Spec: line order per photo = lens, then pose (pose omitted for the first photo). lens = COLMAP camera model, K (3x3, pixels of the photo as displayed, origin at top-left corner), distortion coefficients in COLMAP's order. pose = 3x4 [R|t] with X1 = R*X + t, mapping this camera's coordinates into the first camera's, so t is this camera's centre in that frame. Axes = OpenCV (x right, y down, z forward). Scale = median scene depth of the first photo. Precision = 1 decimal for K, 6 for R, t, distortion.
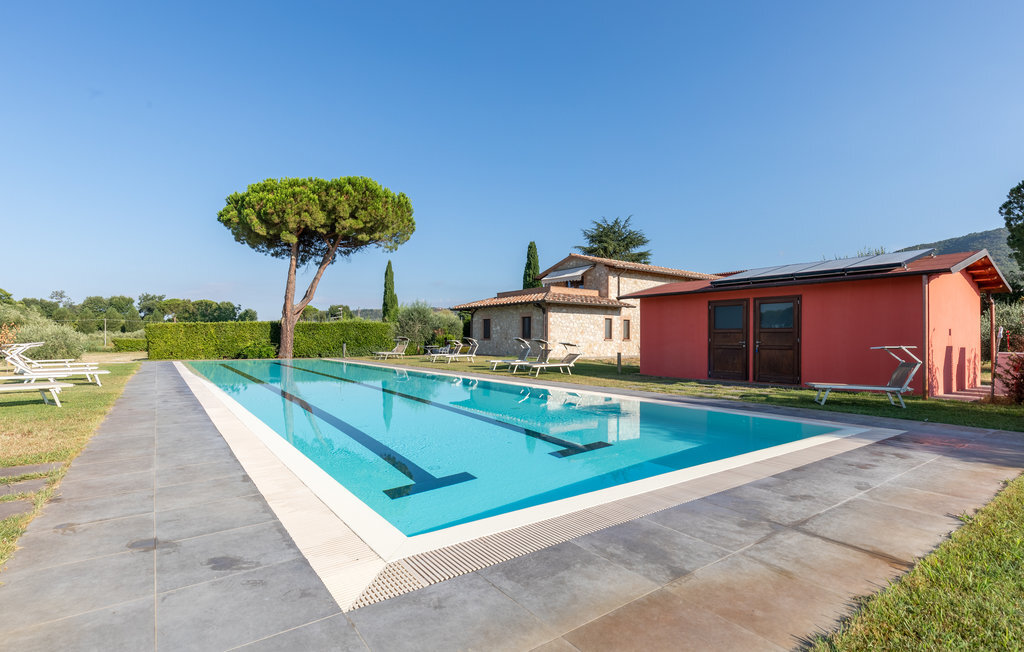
lens RADIAL K [[482.8, 0, 515.2], [0, 482.8, 342.6], [0, 0, 1]] dist [-0.000848, 0.000126]
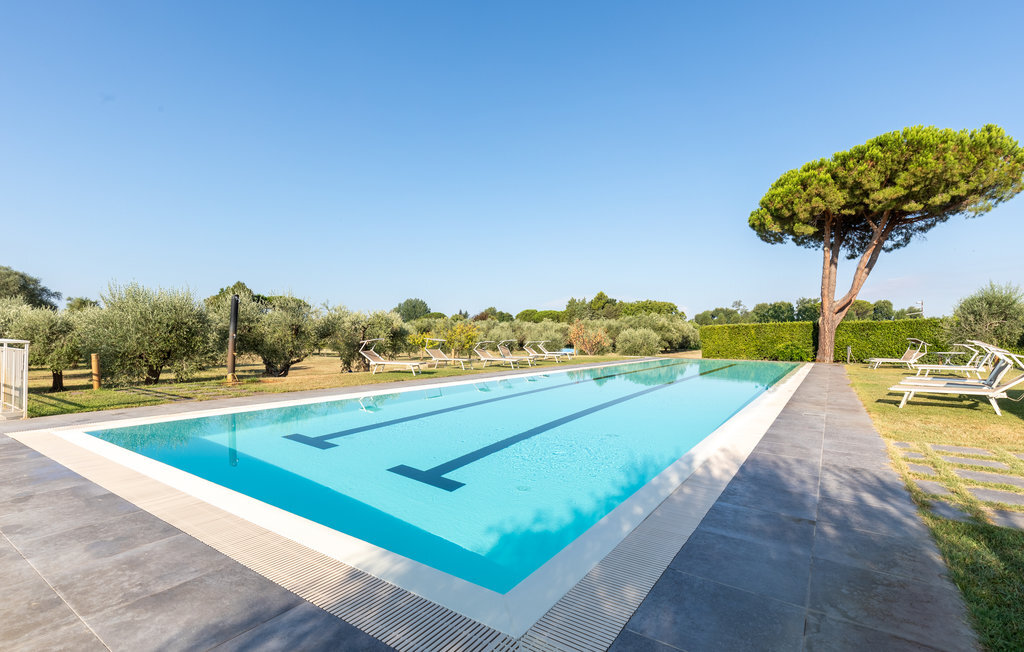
lens RADIAL K [[482.8, 0, 515.2], [0, 482.8, 342.6], [0, 0, 1]] dist [-0.000848, 0.000126]
pose [[0.343091, 0.013356, -0.939207, 0.192554], [-0.015622, 0.999842, 0.008512, -0.002073], [0.939172, 0.011752, 0.343245, 0.166409]]
